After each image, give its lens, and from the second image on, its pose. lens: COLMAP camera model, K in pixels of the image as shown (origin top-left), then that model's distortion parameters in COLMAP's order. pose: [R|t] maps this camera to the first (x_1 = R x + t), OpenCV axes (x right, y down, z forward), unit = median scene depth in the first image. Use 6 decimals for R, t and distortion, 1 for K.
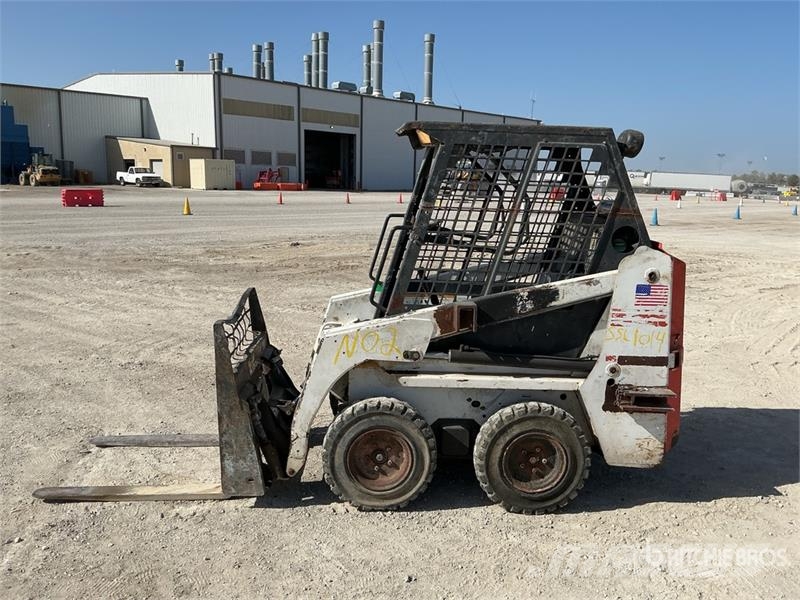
lens RADIAL K [[655.0, 0, 398.0], [0, 655.0, 298.5], [0, 0, 1]] dist [0.126898, -0.254544]
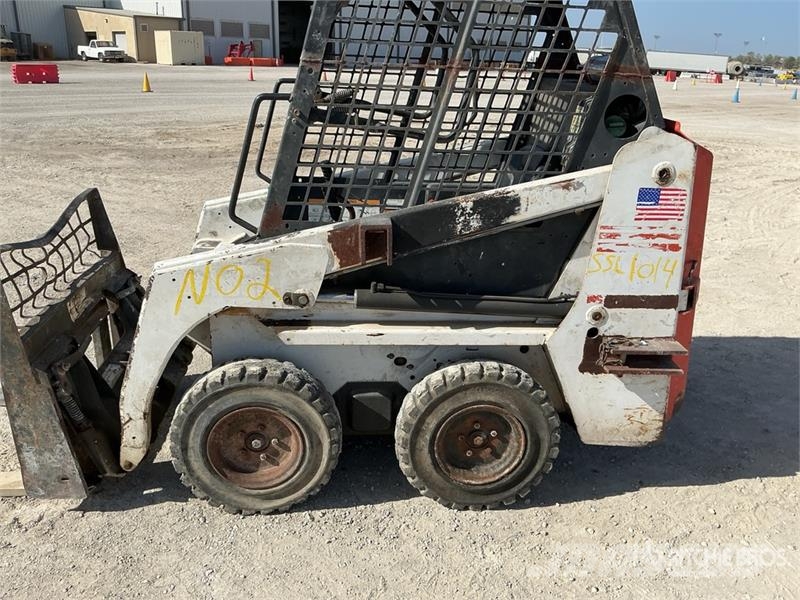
lens RADIAL K [[659.8, 0, 402.6], [0, 659.8, 290.9], [0, 0, 1]] dist [0.112769, -0.174787]
pose [[0.999509, -0.008924, 0.030028, 0.104467], [0.003990, 0.987021, 0.160540, -0.026912], [-0.031071, -0.160341, 0.986572, 0.334569]]
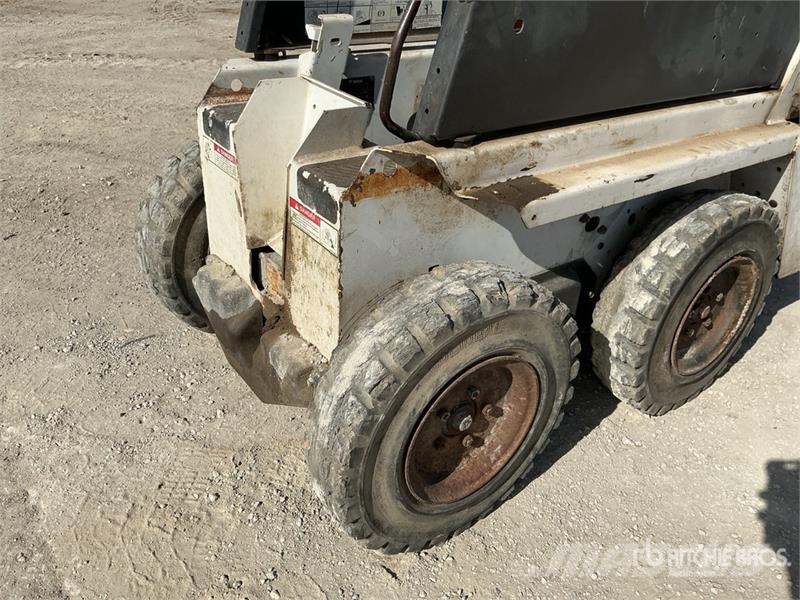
lens RADIAL K [[655.0, 0, 398.0], [0, 655.0, 298.5], [0, 0, 1]] dist [0.126898, -0.254544]
pose [[0.843955, -0.268282, 0.464504, -0.210366], [0.084597, 0.921676, 0.378624, 0.033574], [-0.529701, -0.280246, 0.800549, 0.741981]]
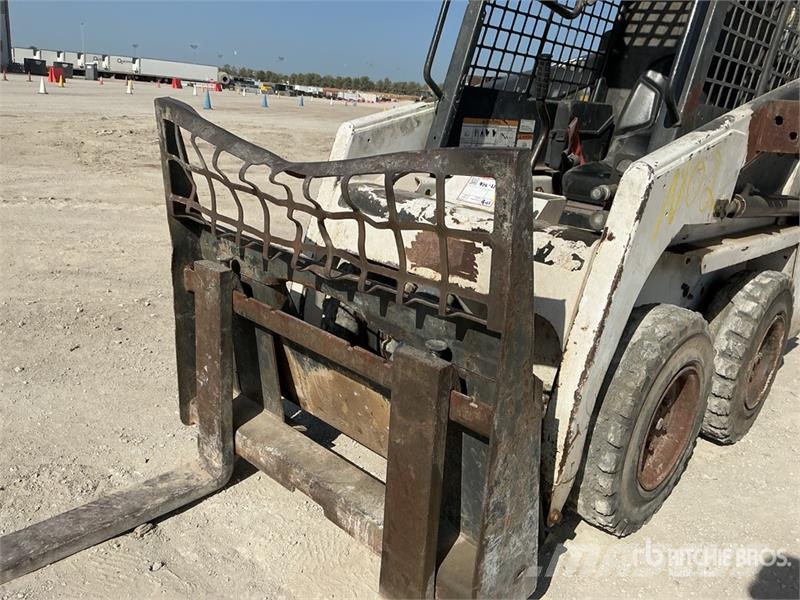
lens RADIAL K [[663.2, 0, 383.8], [0, 663.2, 282.5], [0, 0, 1]] dist [0.119052, -0.272035]
pose [[0.742486, -0.149758, 0.652907, -0.491979], [0.066082, 0.986310, 0.151083, 0.046612], [-0.666595, -0.069032, 0.742217, 0.769620]]
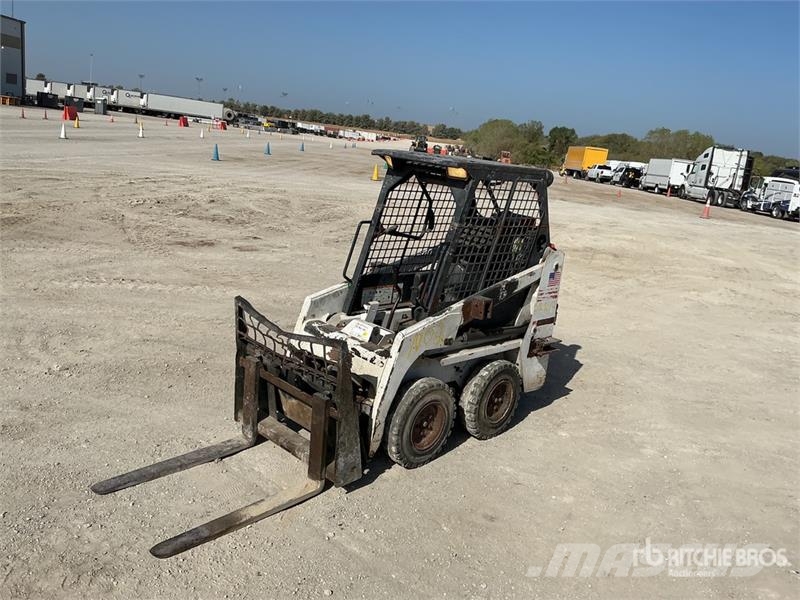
lens RADIAL K [[674.5, 0, 405.1], [0, 674.5, 281.4], [0, 0, 1]] dist [0.136177, -0.284262]
pose [[0.723504, -0.094377, 0.683839, -0.919586], [0.030750, 0.994033, 0.104654, -0.169737], [-0.689635, -0.054689, 0.722089, 0.097460]]
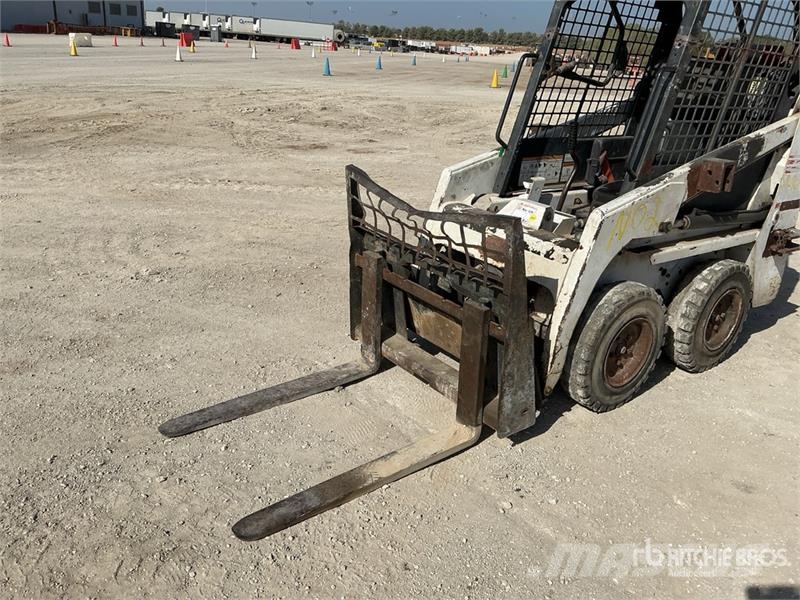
lens RADIAL K [[663.2, 0, 383.8], [0, 663.2, 282.5], [0, 0, 1]] dist [0.119052, -0.272035]
pose [[0.840017, -0.169697, 0.515339, -0.722121], [0.070367, 0.975881, 0.206651, -0.047046], [-0.537978, -0.137327, 0.831698, 0.452736]]
